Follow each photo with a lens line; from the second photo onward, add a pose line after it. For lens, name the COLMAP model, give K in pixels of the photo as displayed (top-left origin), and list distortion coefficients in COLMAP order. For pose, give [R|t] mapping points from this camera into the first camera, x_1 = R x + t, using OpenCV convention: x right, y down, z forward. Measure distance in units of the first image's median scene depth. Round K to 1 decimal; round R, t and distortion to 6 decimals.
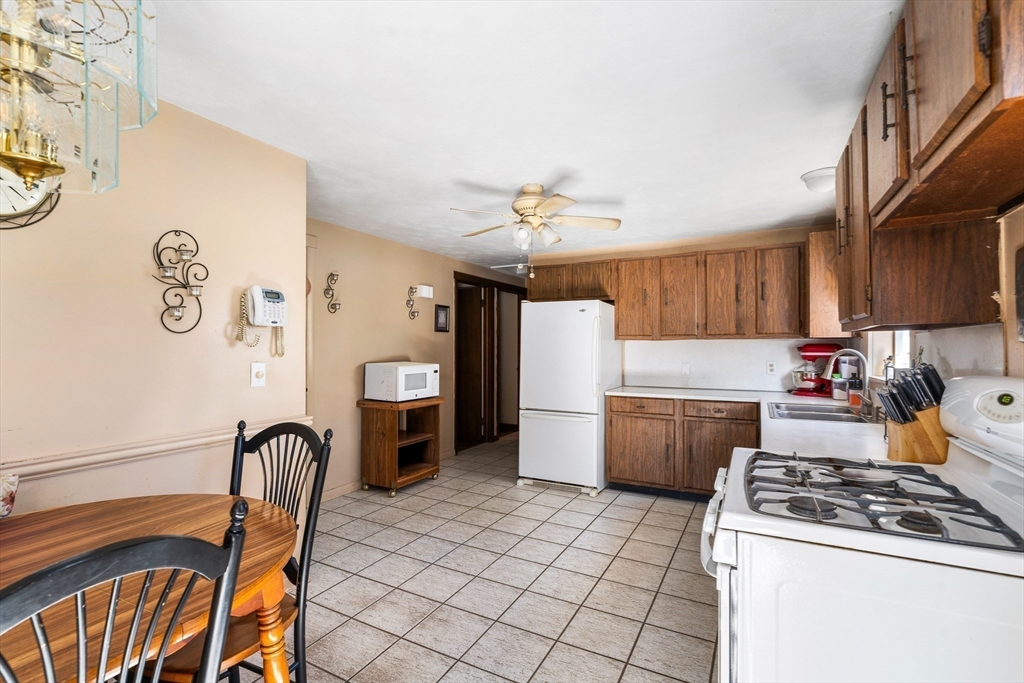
lens RADIAL K [[468.0, 0, 513.9], [0, 468.0, 345.3], [0, 0, 1]] dist [-0.004257, 0.001803]
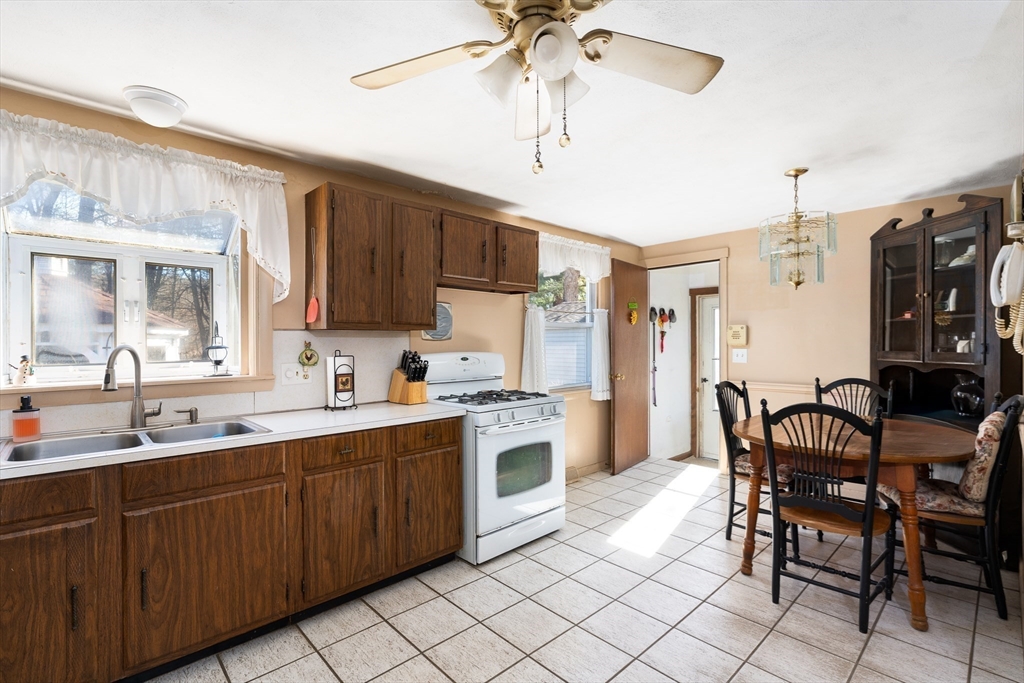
lens RADIAL K [[468.0, 0, 507.0], [0, 468.0, 343.0], [0, 0, 1]] dist [-0.004257, 0.001803]
pose [[-0.942457, 0.002852, 0.334316, -0.058375], [0.002375, 0.999995, -0.001836, 0.005568], [-0.334320, -0.000937, -0.942459, 1.062367]]
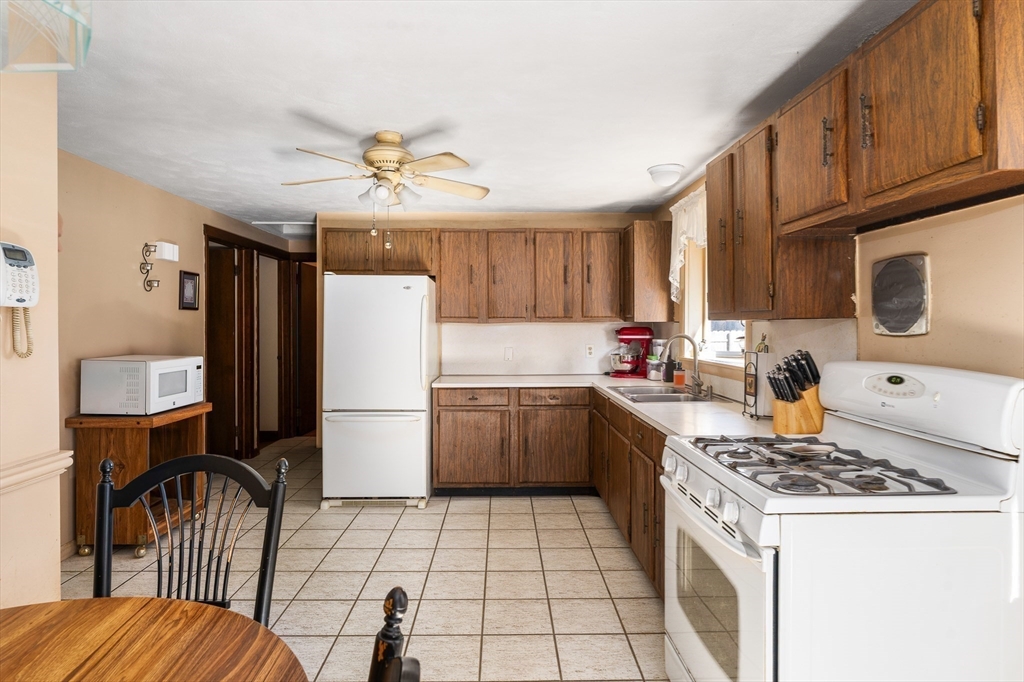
lens RADIAL K [[557.8, 0, 510.2], [0, 557.8, 327.5], [0, 0, 1]] dist [0.002834, -0.001173]
pose [[0.875185, -0.003419, 0.483776, -0.183721], [-0.000693, 0.999965, 0.008321, -0.012448], [-0.483787, -0.007618, 0.875152, 0.044304]]
